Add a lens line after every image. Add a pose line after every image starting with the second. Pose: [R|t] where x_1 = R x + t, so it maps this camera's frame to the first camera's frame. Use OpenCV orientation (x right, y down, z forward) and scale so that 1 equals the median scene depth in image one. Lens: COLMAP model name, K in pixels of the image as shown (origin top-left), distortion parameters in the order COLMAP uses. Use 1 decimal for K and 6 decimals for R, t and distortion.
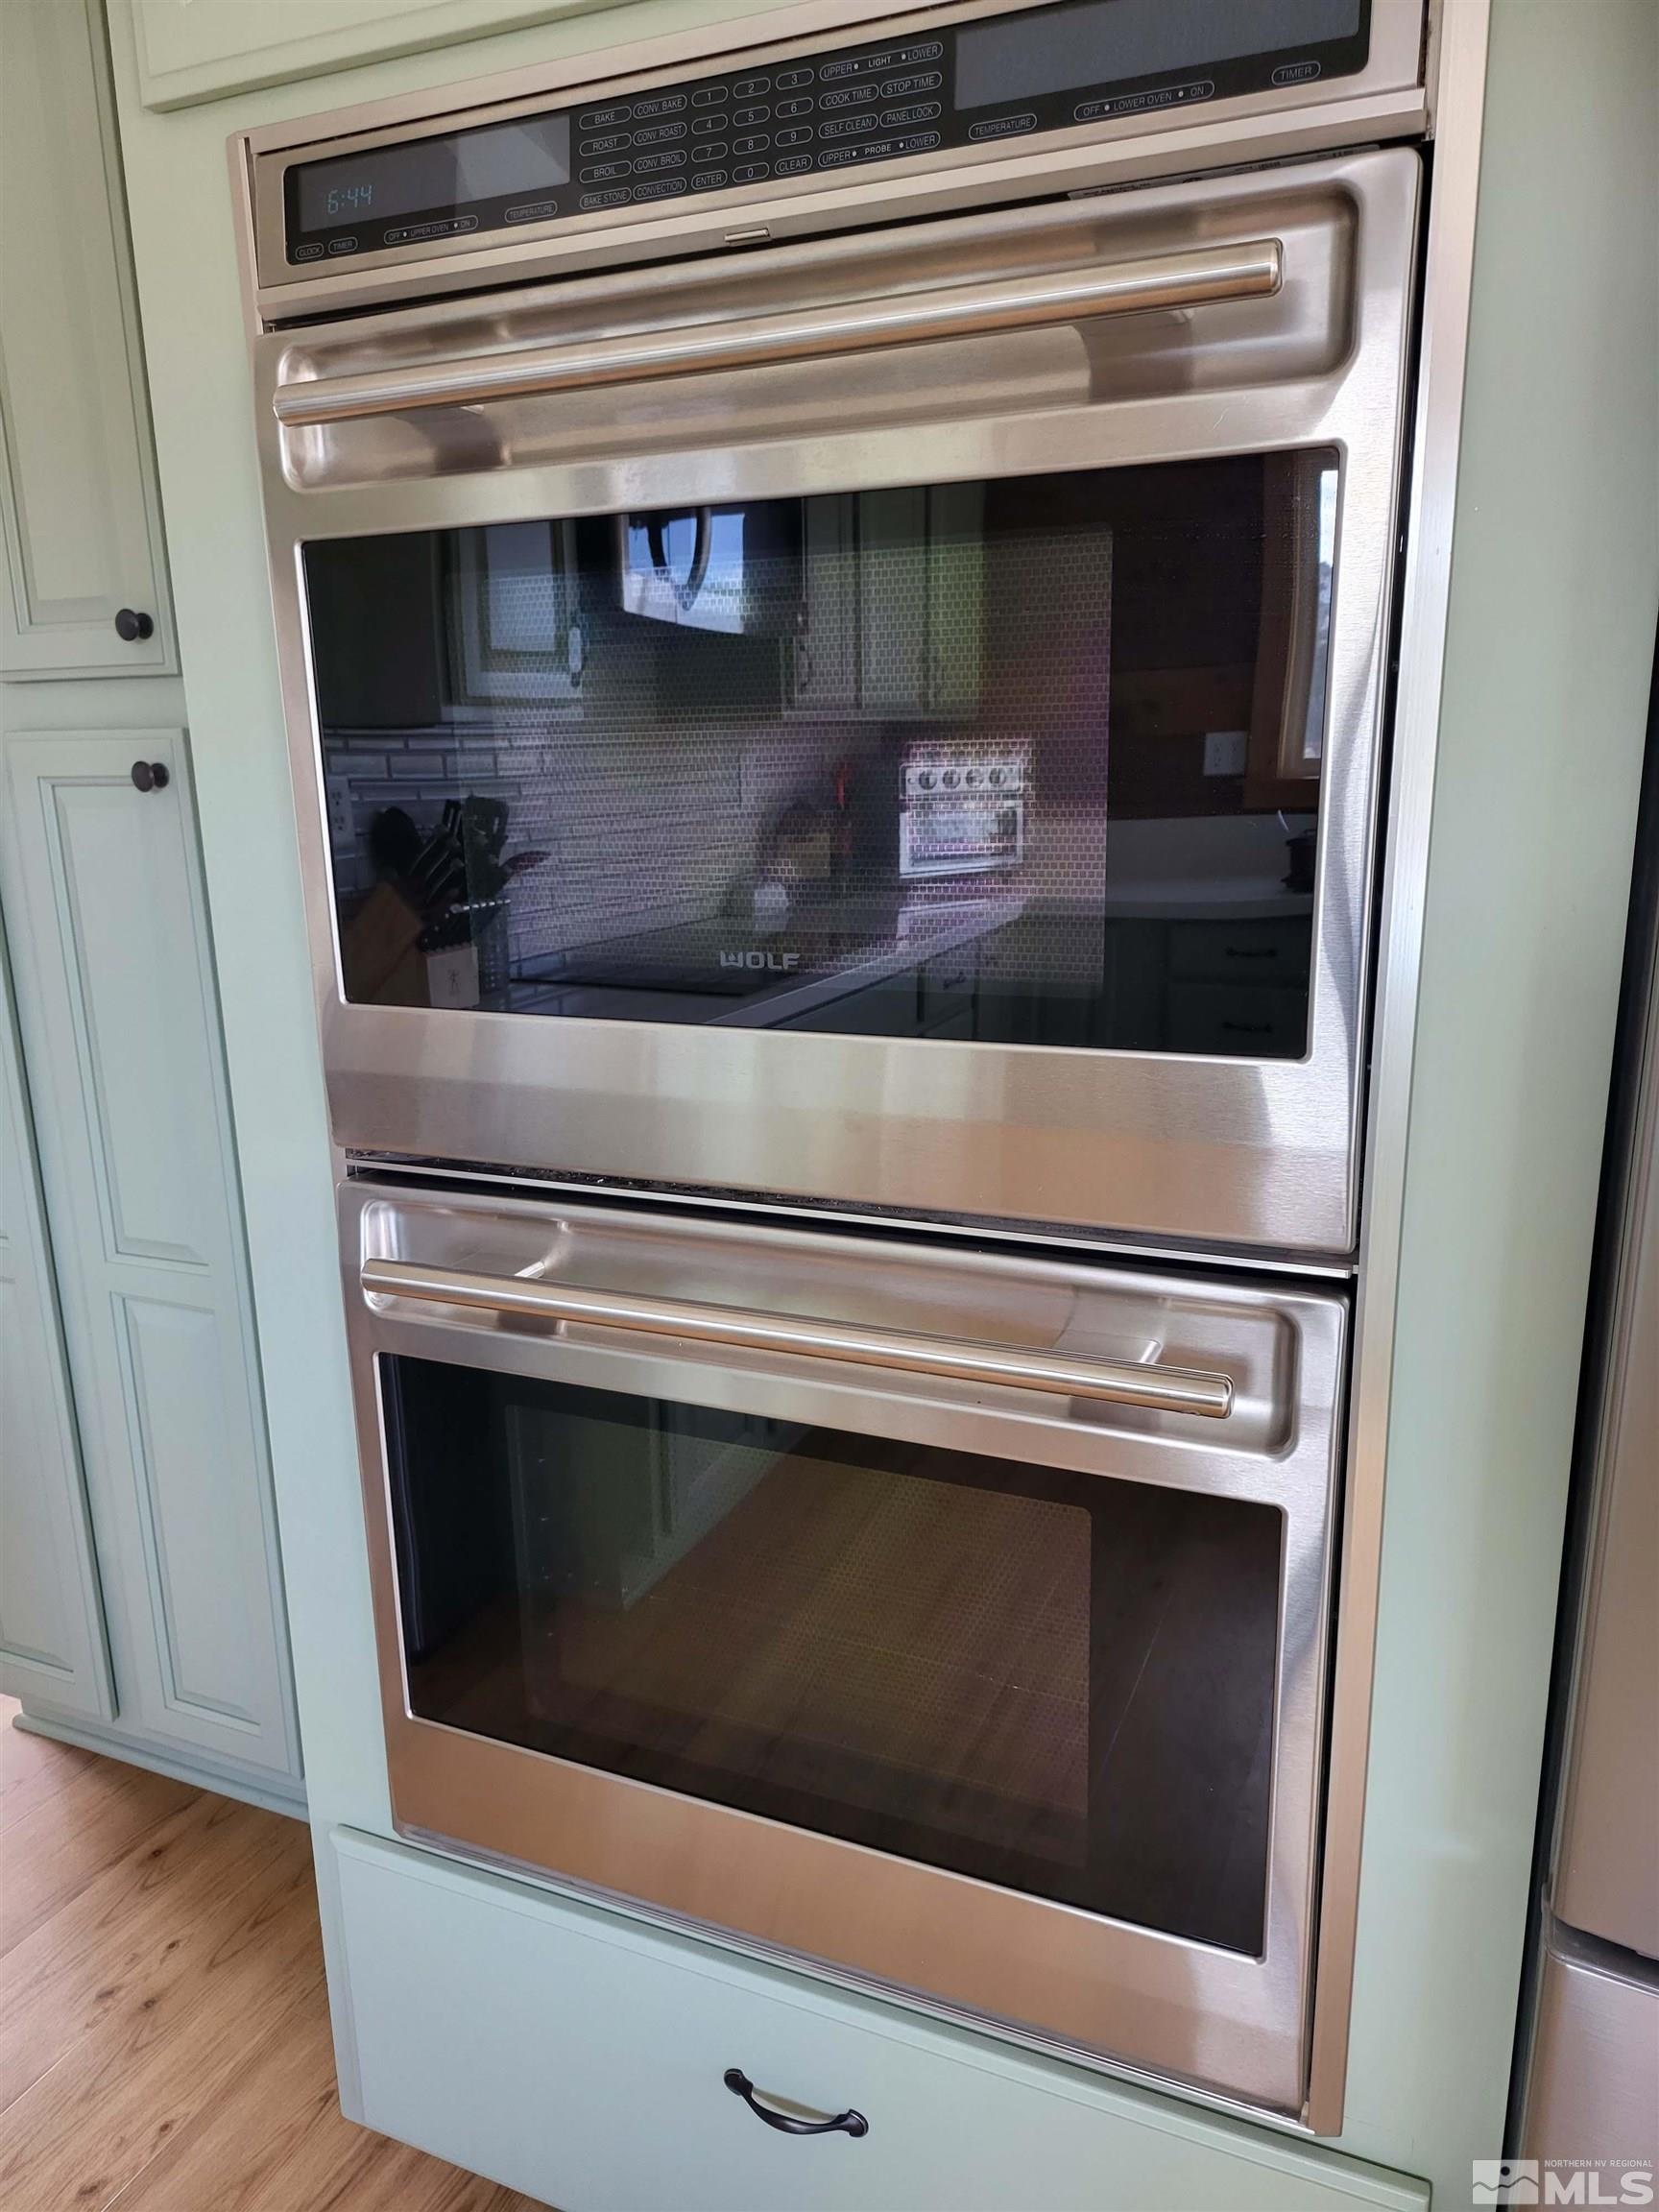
lens RADIAL K [[1537.3, 0, 829.5], [0, 1537.3, 1106.0], [0, 0, 1]] dist [0.058120, -0.057896]
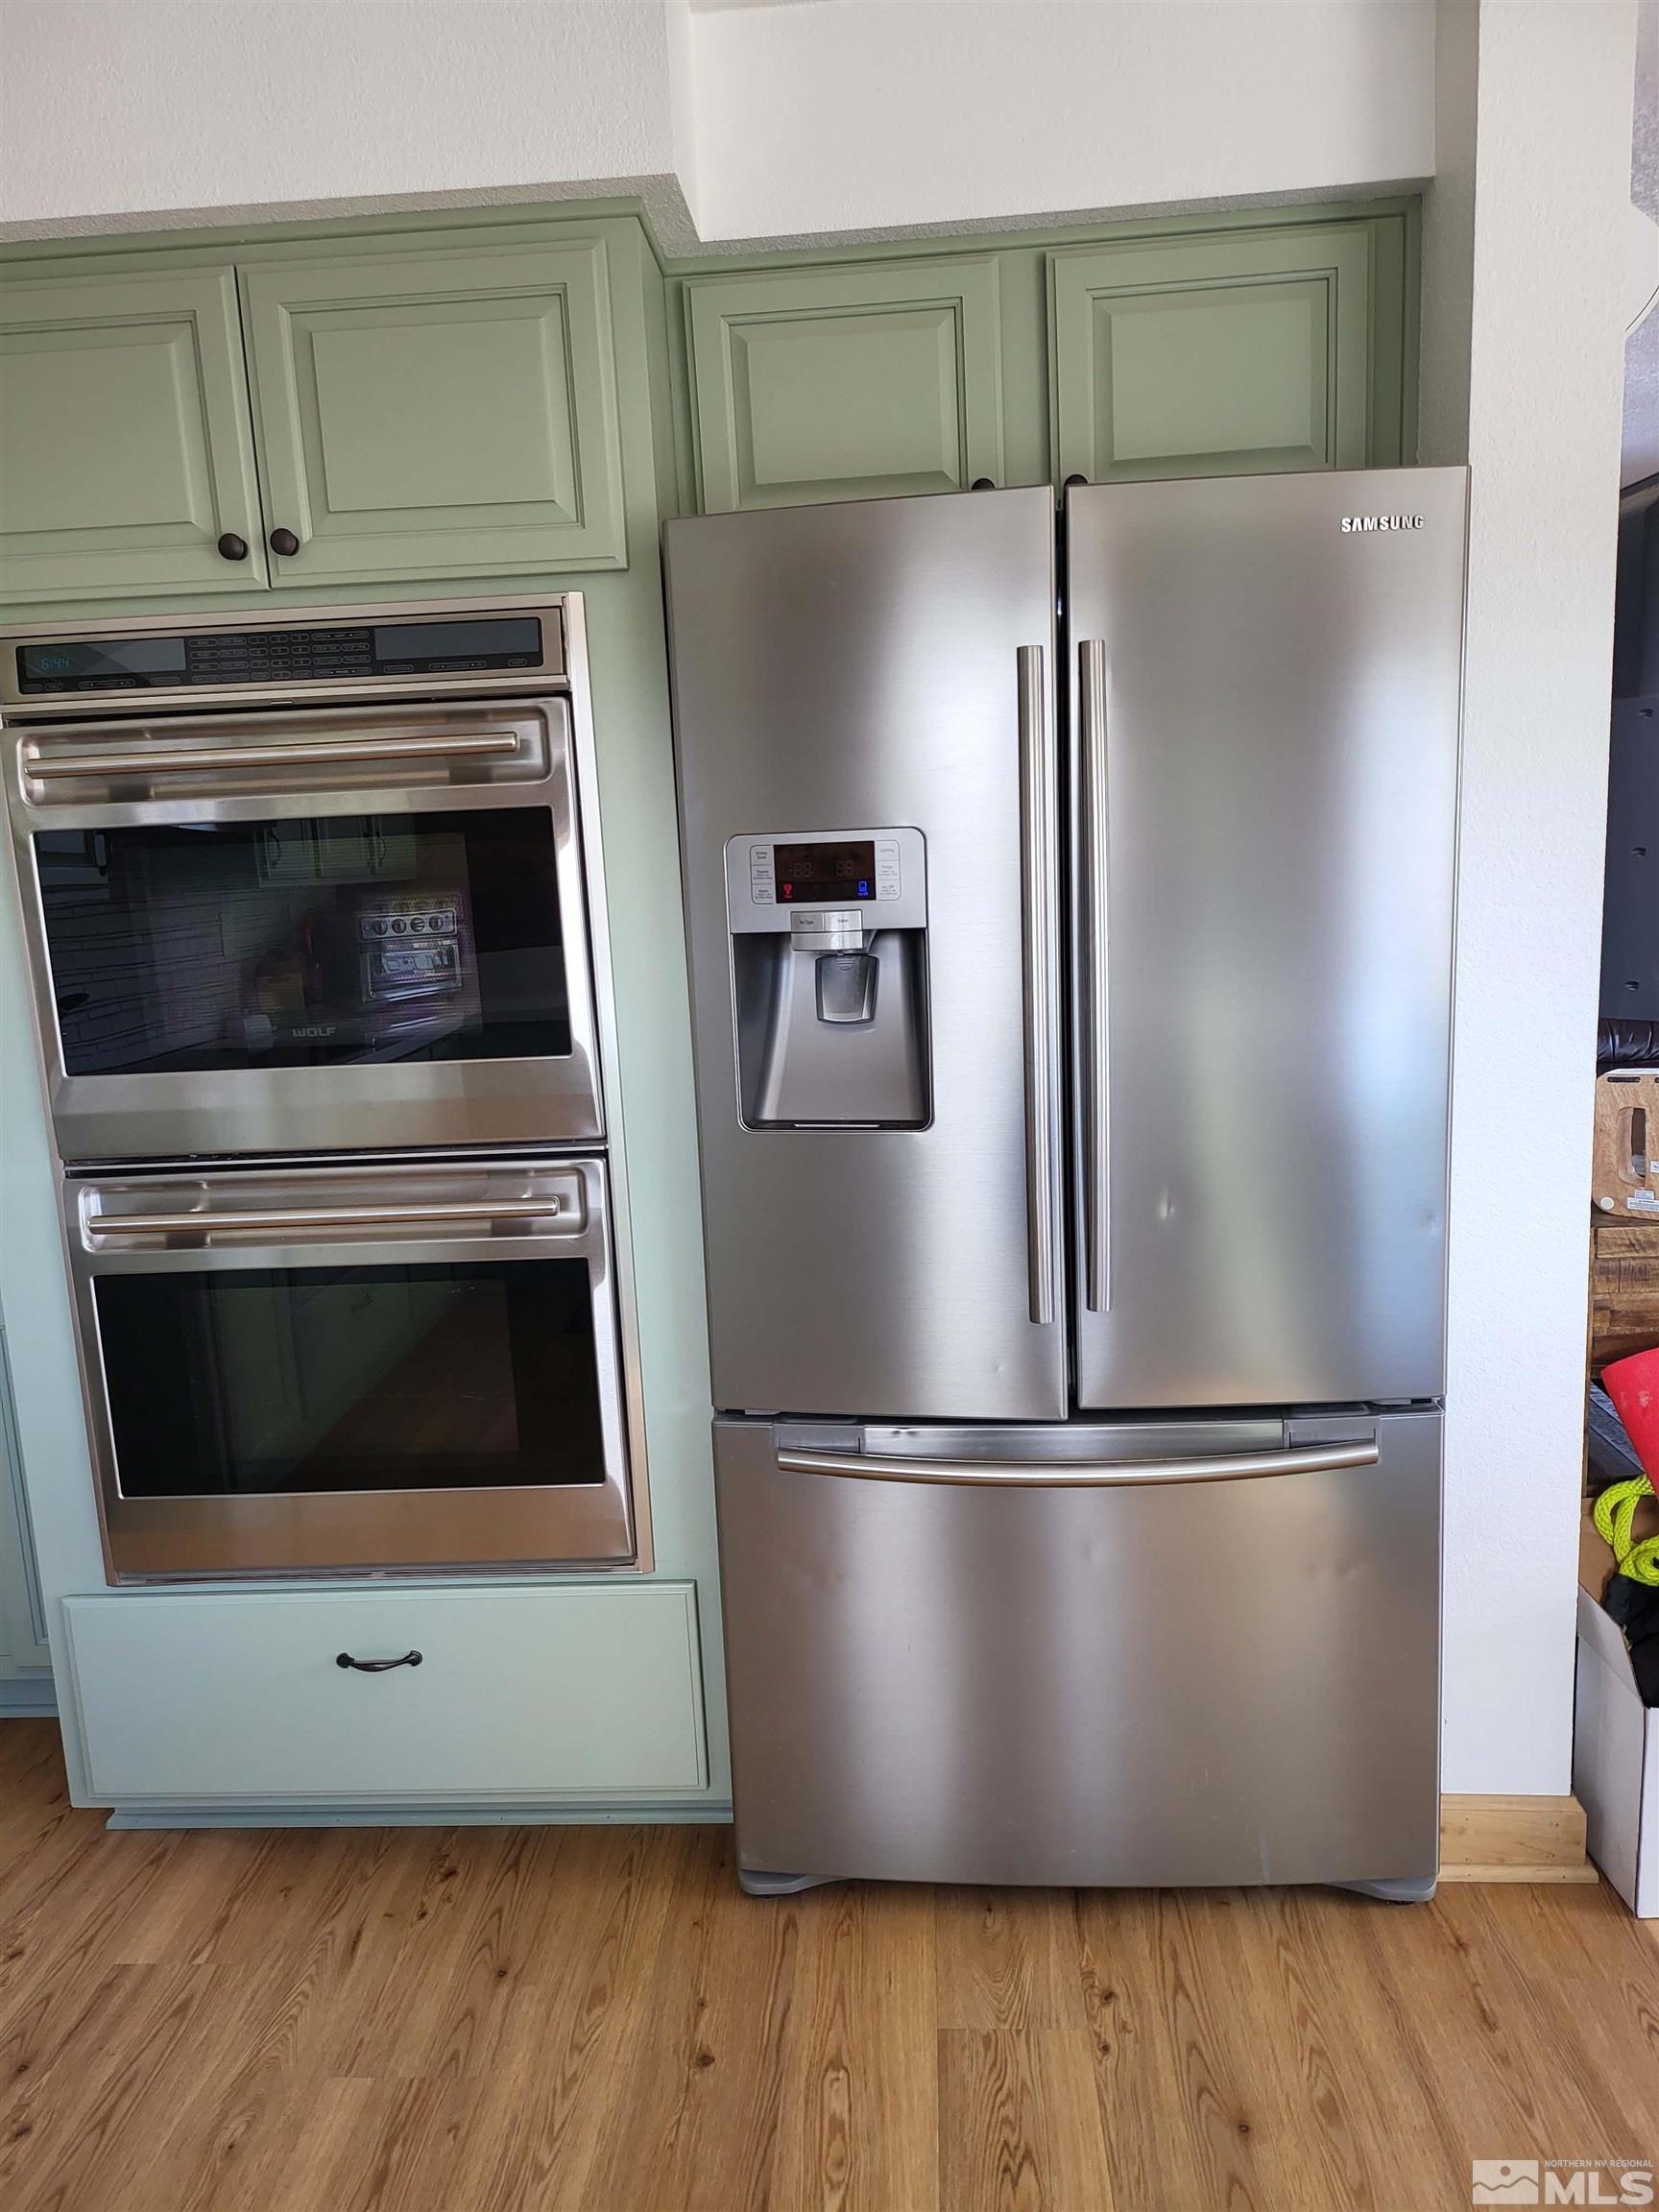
lens RADIAL K [[1537.3, 0, 829.5], [0, 1537.3, 1106.0], [0, 0, 1]] dist [0.058120, -0.057896]
pose [[0.938813, -0.083570, 0.334136, -0.091826], [0.110411, 0.991942, -0.062126, 0.193674], [-0.326251, 0.095217, 0.940475, -1.077589]]
